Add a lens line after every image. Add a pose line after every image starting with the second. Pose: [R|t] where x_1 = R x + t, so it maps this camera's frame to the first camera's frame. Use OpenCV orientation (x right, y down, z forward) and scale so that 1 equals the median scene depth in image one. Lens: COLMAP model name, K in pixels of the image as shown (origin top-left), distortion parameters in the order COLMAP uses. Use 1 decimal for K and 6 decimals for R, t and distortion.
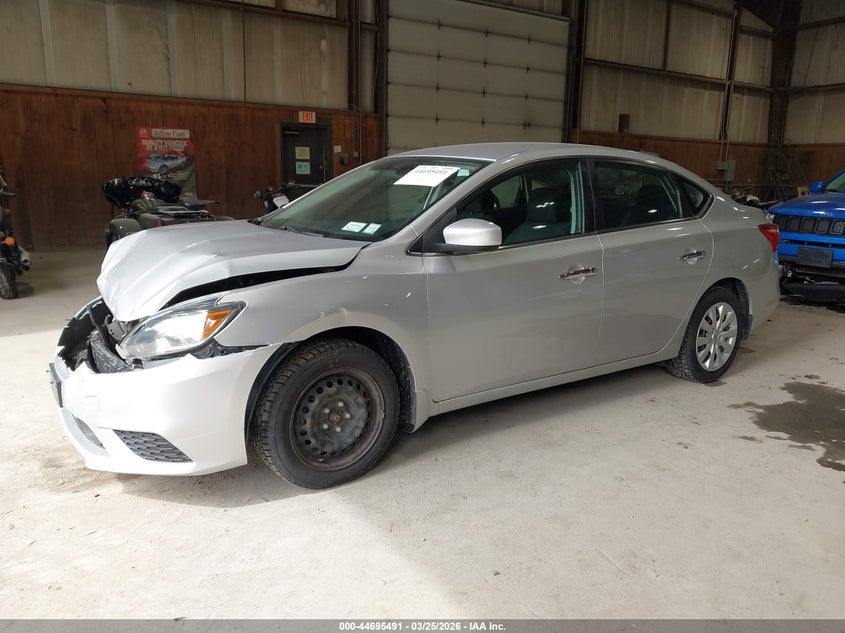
lens RADIAL K [[671.4, 0, 419.3], [0, 671.4, 315.5], [0, 0, 1]] dist [0.012995, 0.000344]
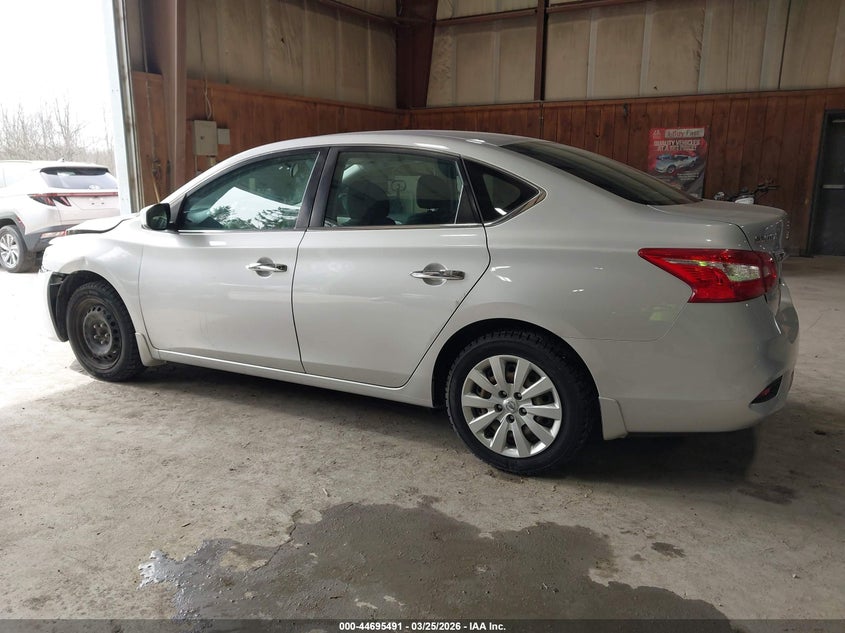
lens RADIAL K [[671.4, 0, 419.2], [0, 671.4, 318.4], [0, 0, 1]] dist [0.012995, 0.000344]
pose [[0.438528, 0.179424, -0.880625, 0.379077], [-0.183609, 0.977088, 0.107645, -0.041489], [0.879762, 0.114486, 0.461424, 0.240440]]
